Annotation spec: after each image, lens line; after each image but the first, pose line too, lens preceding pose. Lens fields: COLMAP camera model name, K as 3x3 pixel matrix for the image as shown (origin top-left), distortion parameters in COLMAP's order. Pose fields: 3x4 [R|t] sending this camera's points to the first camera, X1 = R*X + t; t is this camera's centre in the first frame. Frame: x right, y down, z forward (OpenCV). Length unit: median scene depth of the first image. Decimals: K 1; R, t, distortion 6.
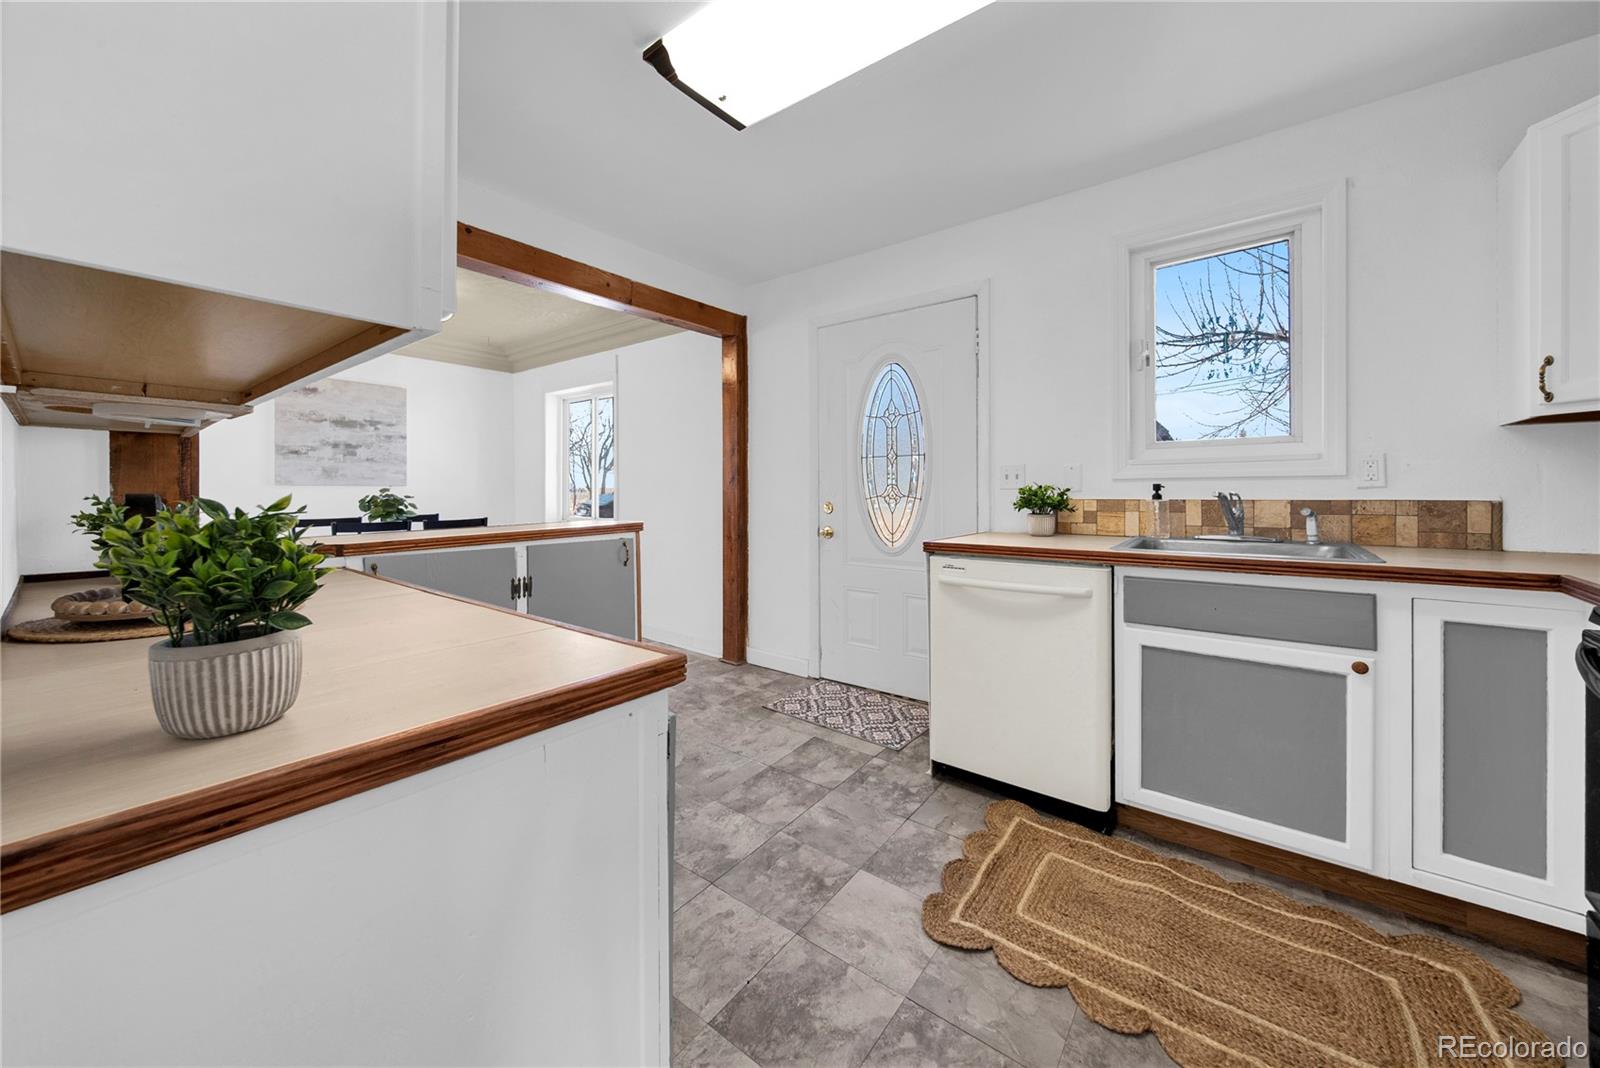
lens RADIAL K [[585.9, 0, 798.9], [0, 585.9, 488.4], [0, 0, 1]] dist [-0.000544, -0.000356]
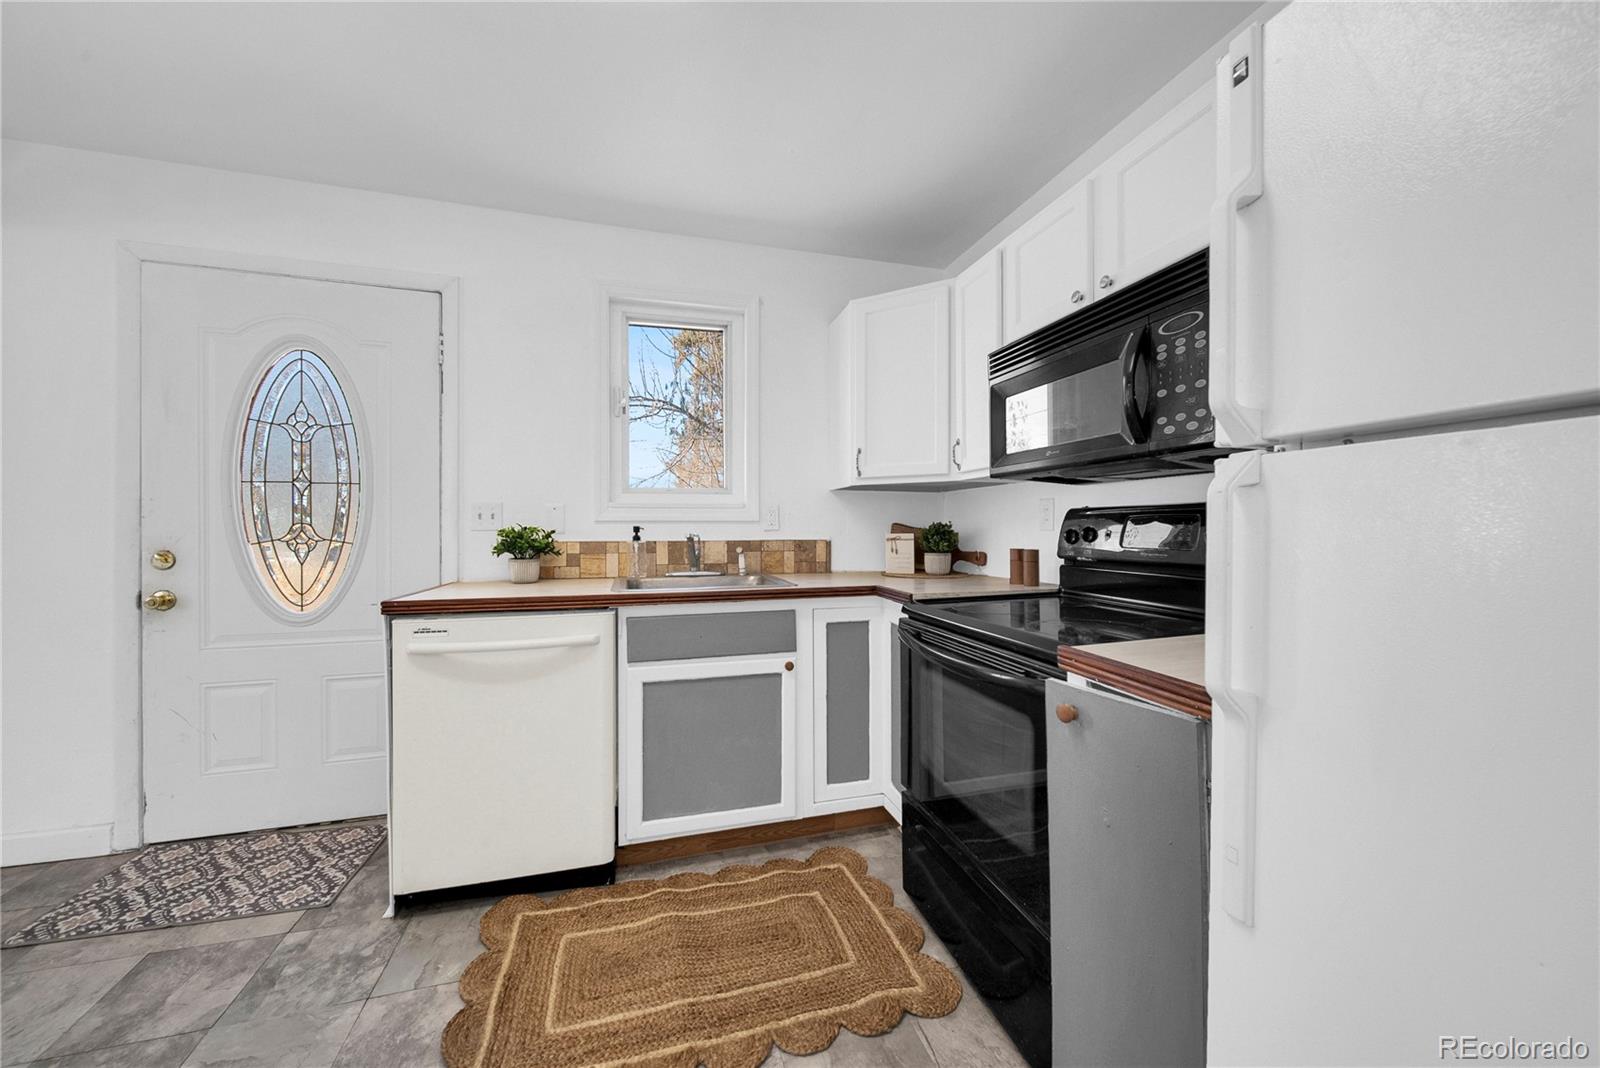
lens RADIAL K [[581.2, 0, 802.8], [0, 581.2, 529.9], [0, 0, 1]] dist [0.000254, -0.001886]
pose [[0.589299, 0.007682, 0.807878, -0.067091], [-0.002241, 0.999966, -0.007875, 0.007285], [-0.807912, 0.002830, 0.589297, 0.158240]]
